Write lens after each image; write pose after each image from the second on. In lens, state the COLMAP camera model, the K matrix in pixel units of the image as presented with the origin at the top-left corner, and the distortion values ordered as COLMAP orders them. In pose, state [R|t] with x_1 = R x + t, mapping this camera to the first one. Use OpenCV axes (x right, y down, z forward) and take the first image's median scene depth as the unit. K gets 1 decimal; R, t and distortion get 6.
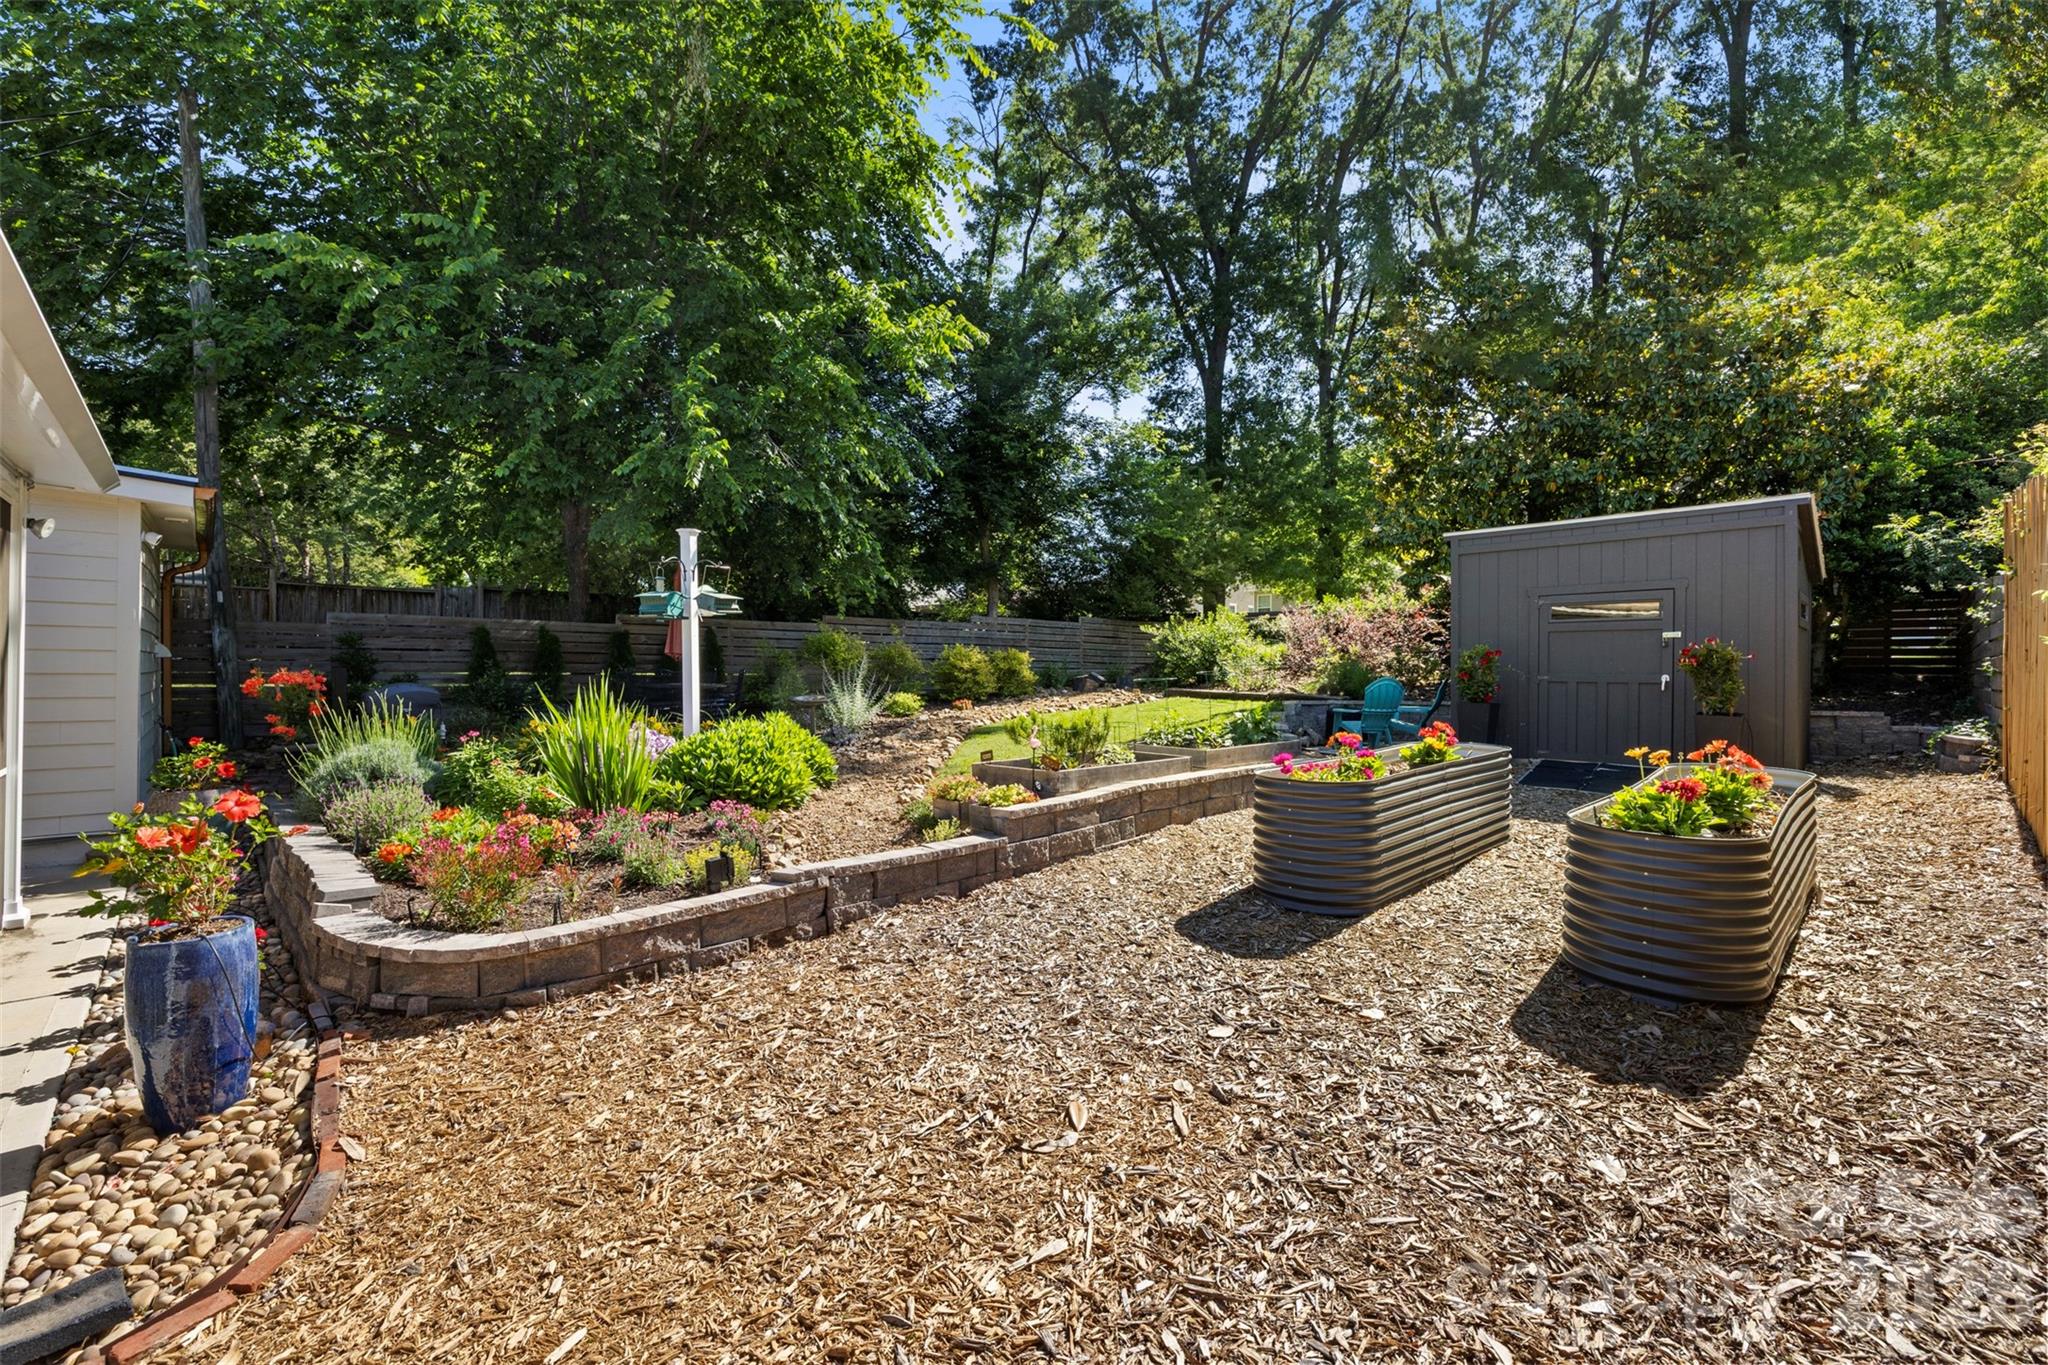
lens RADIAL K [[873.2, 0, 1020.2], [0, 873.2, 669.4], [0, 0, 1]] dist [0.000566, 0.000040]
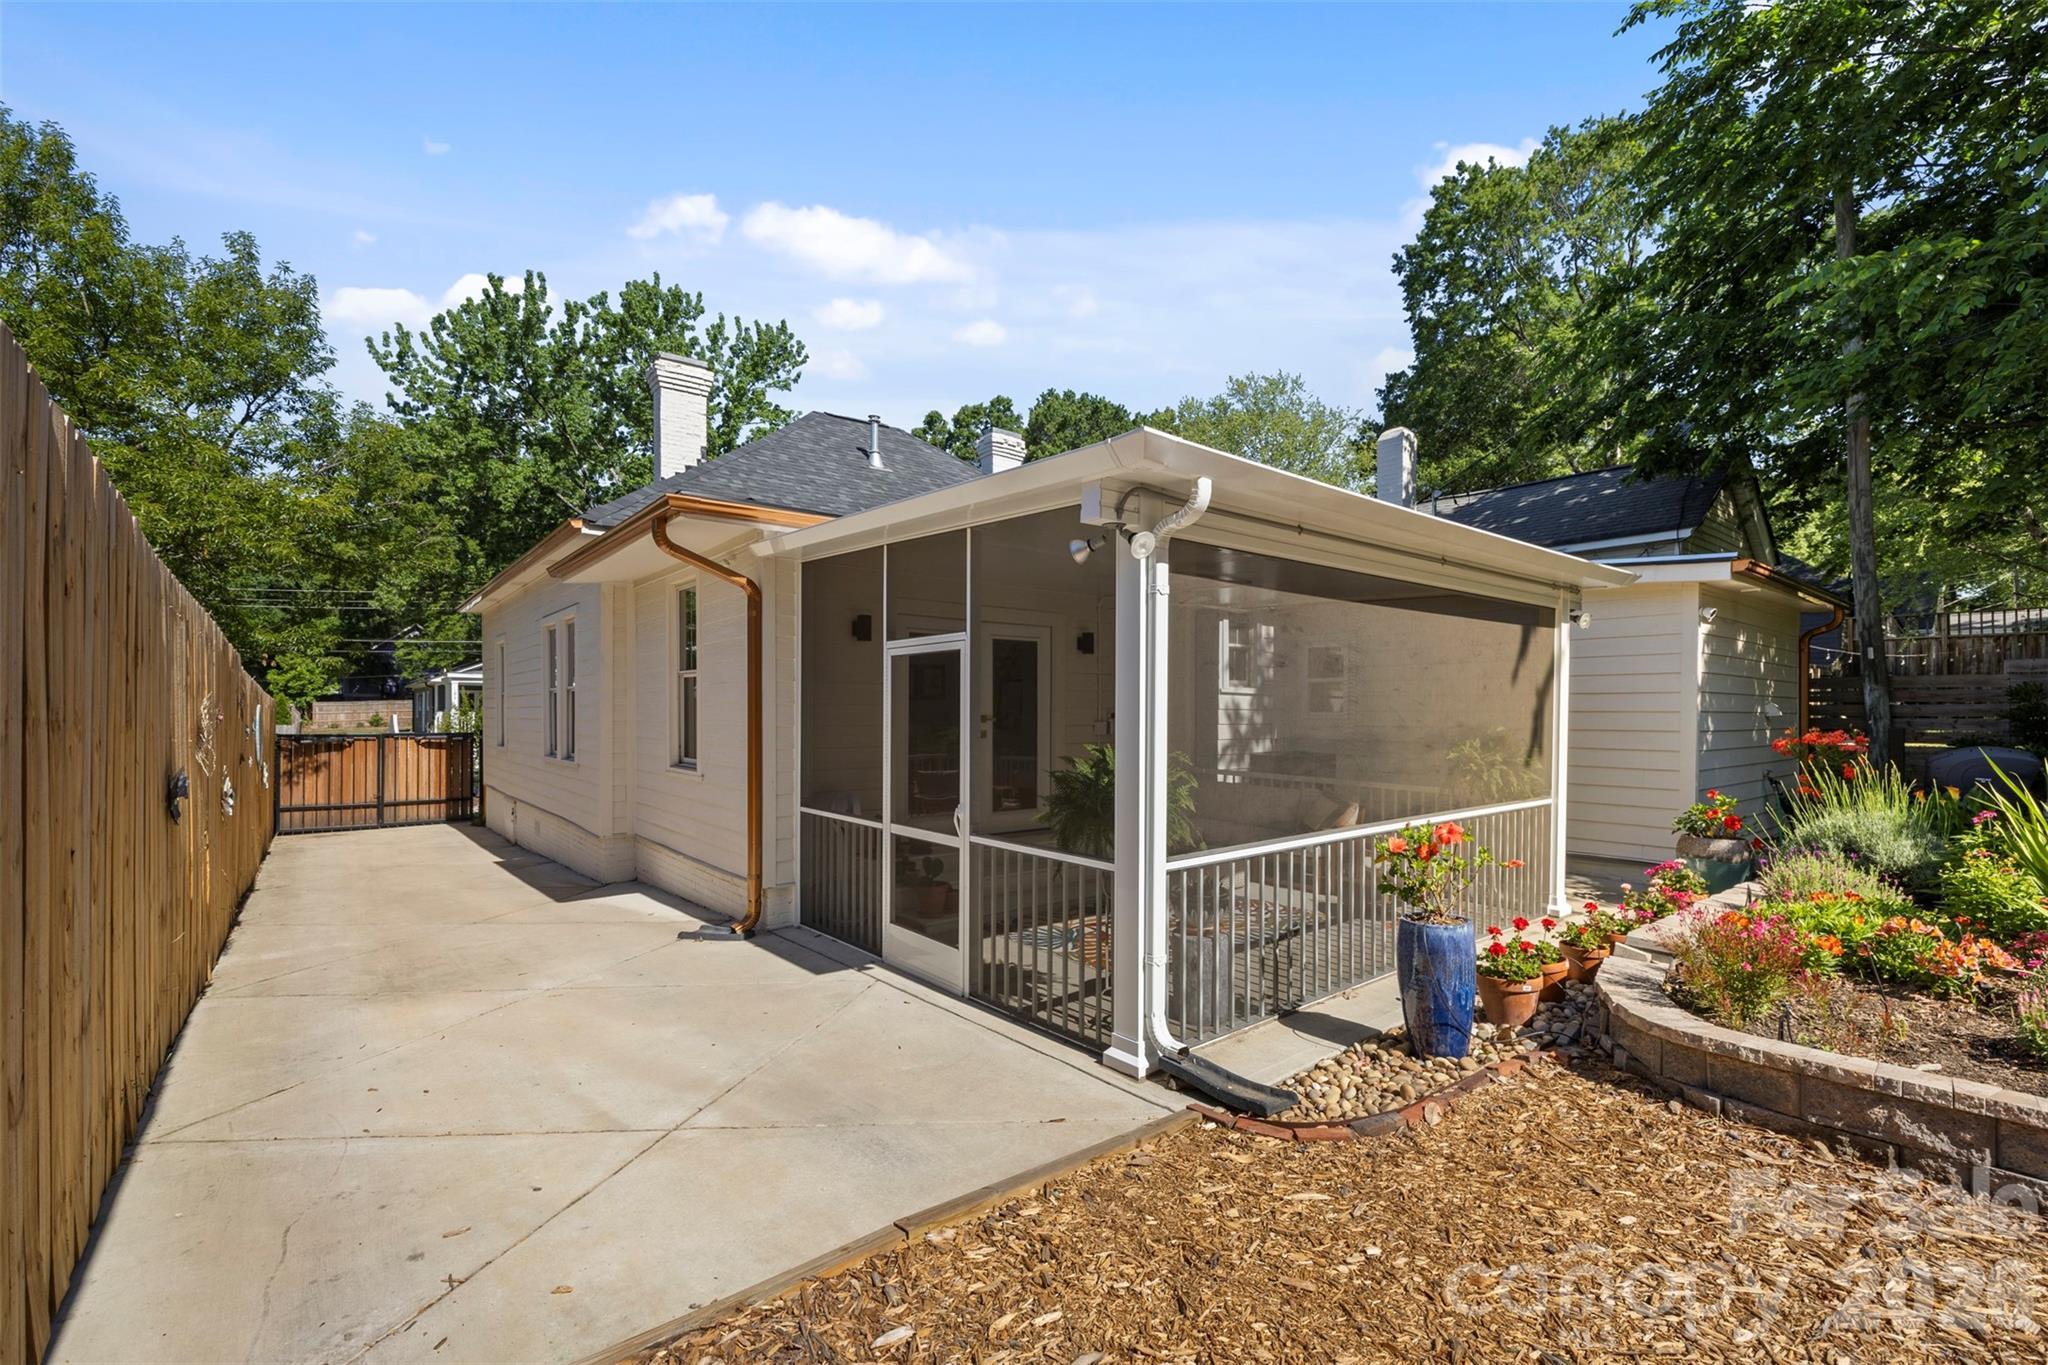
lens RADIAL K [[873.2, 0, 1018.8], [0, 873.2, 702.7], [0, 0, 1]] dist [0.000566, 0.000040]
pose [[-0.079394, -0.017301, -0.996693, 0.391900], [-0.007637, 0.999831, -0.016747, -0.011453], [0.996814, 0.006282, -0.079513, 0.365970]]
